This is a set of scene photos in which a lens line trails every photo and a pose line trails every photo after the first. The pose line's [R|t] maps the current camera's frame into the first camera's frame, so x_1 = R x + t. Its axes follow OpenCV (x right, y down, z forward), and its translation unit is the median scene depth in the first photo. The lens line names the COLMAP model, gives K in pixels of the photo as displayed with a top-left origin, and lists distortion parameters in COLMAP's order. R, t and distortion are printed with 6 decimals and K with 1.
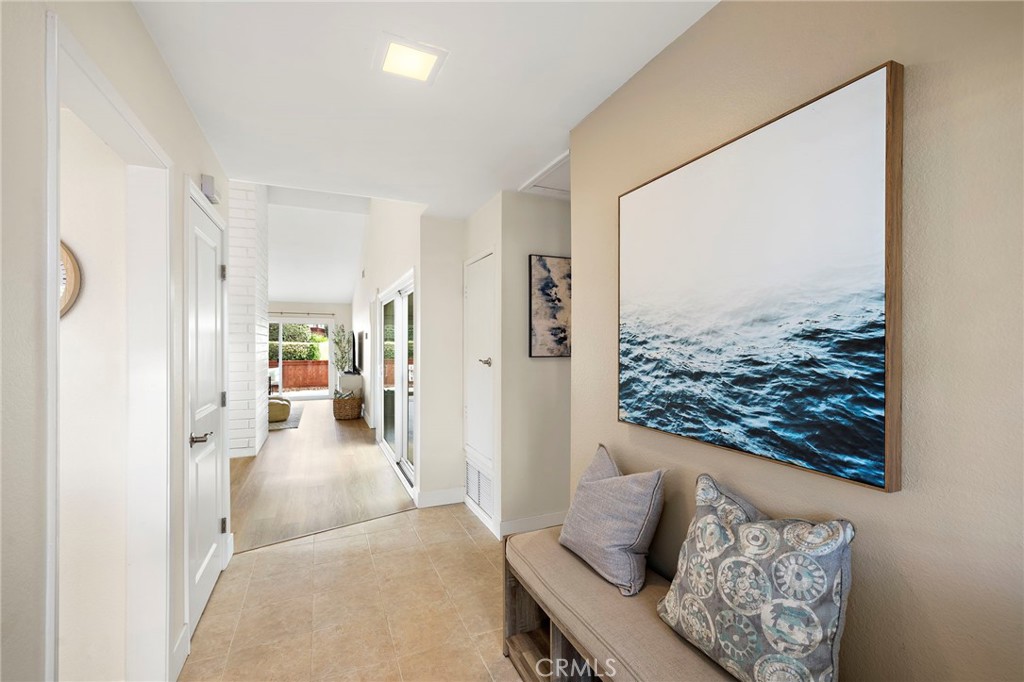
lens RADIAL K [[433.0, 0, 508.3], [0, 433.0, 343.6], [0, 0, 1]] dist [0.000793, 0.000328]
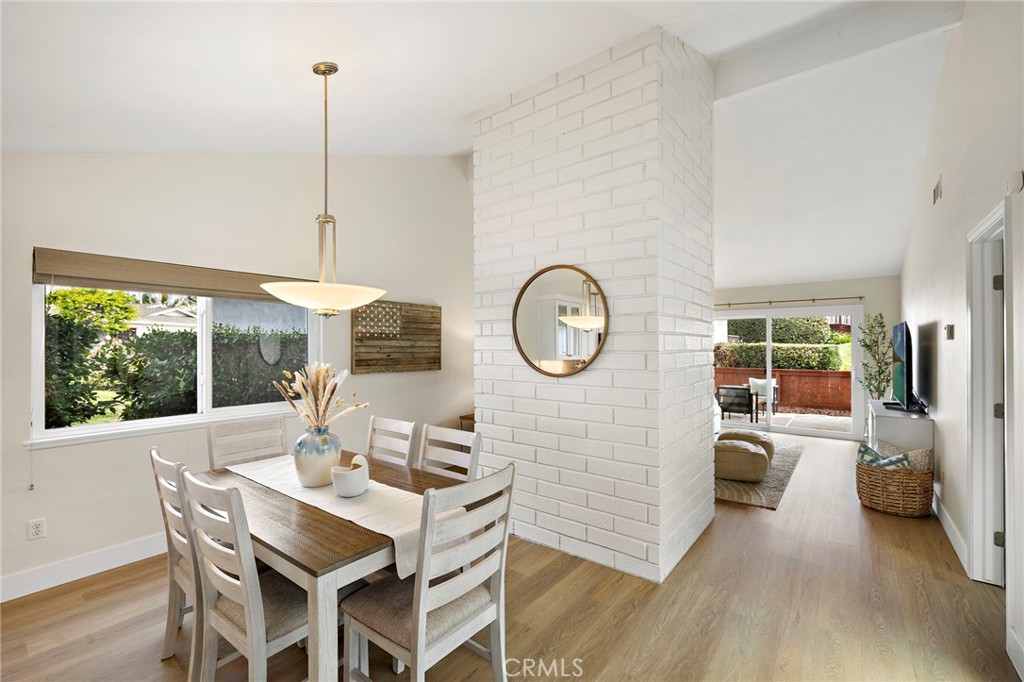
lens RADIAL K [[433.0, 0, 508.3], [0, 433.0, 343.6], [0, 0, 1]] dist [0.000793, 0.000328]
pose [[0.473579, -0.004661, -0.880739, -0.119800], [0.003226, 0.999988, -0.003557, -0.004511], [0.880745, -0.001156, 0.473589, 0.318704]]
